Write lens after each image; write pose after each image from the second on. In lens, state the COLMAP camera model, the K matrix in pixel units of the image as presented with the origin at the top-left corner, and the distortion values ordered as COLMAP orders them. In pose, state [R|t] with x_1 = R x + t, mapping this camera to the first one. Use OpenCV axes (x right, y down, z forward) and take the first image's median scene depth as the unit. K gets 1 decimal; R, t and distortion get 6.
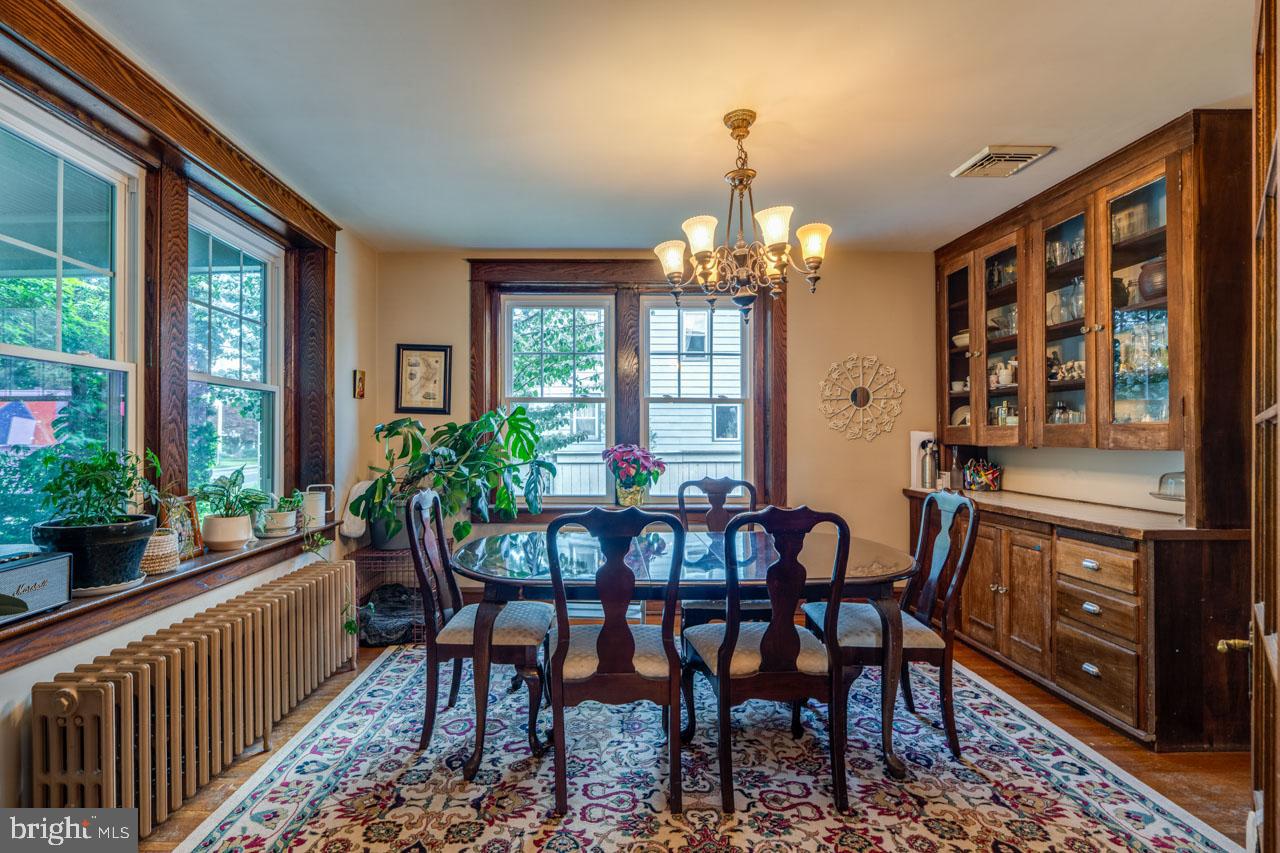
lens RADIAL K [[583.0, 0, 639.3], [0, 583.0, 431.6], [0, 0, 1]] dist [-0.000566, 0.000199]
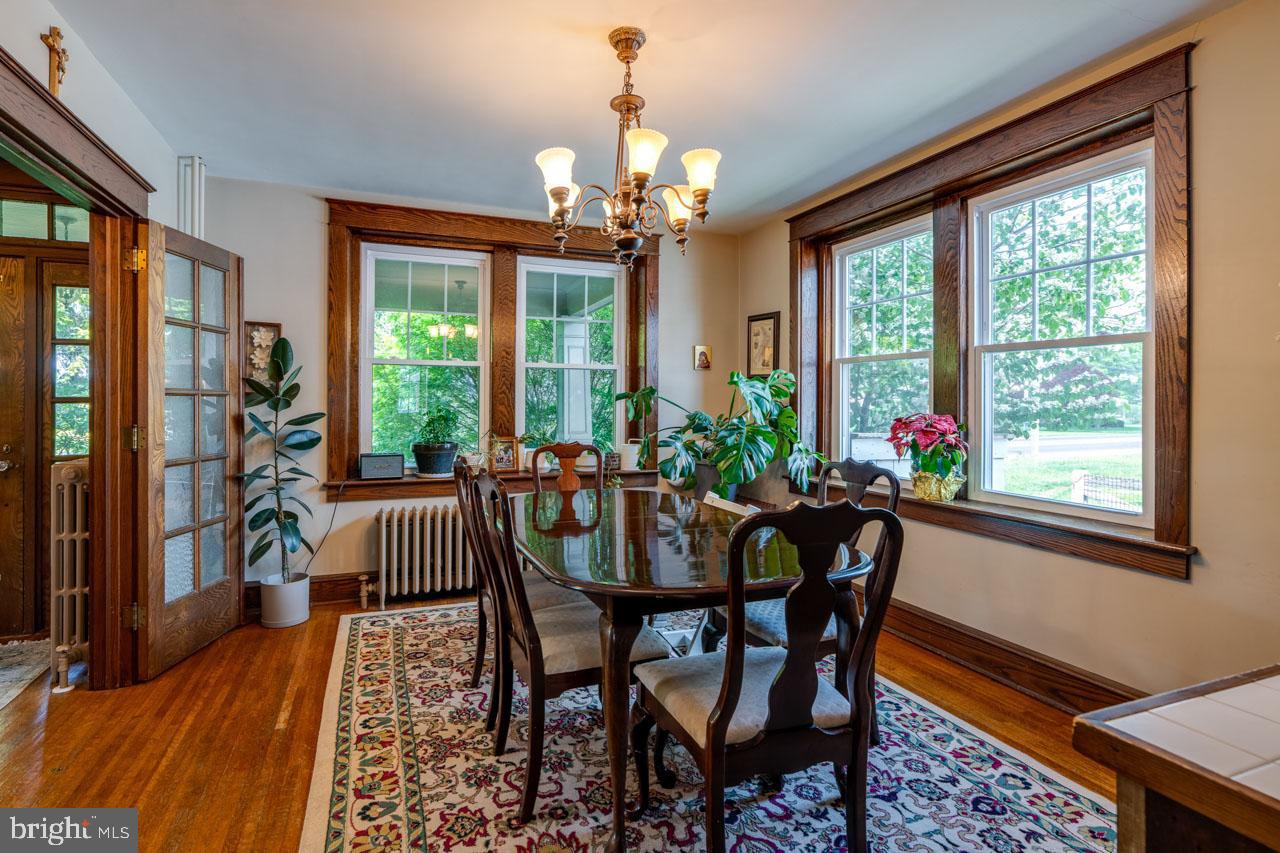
lens RADIAL K [[659.5, 0, 640.5], [0, 659.5, 400.1], [0, 0, 1]] dist [0.000258, -0.000057]
pose [[0.334431, -0.002576, -0.942417, 0.992399], [0.001698, 0.999996, -0.002131, 0.008031], [0.942419, -0.000887, 0.334434, 0.611361]]
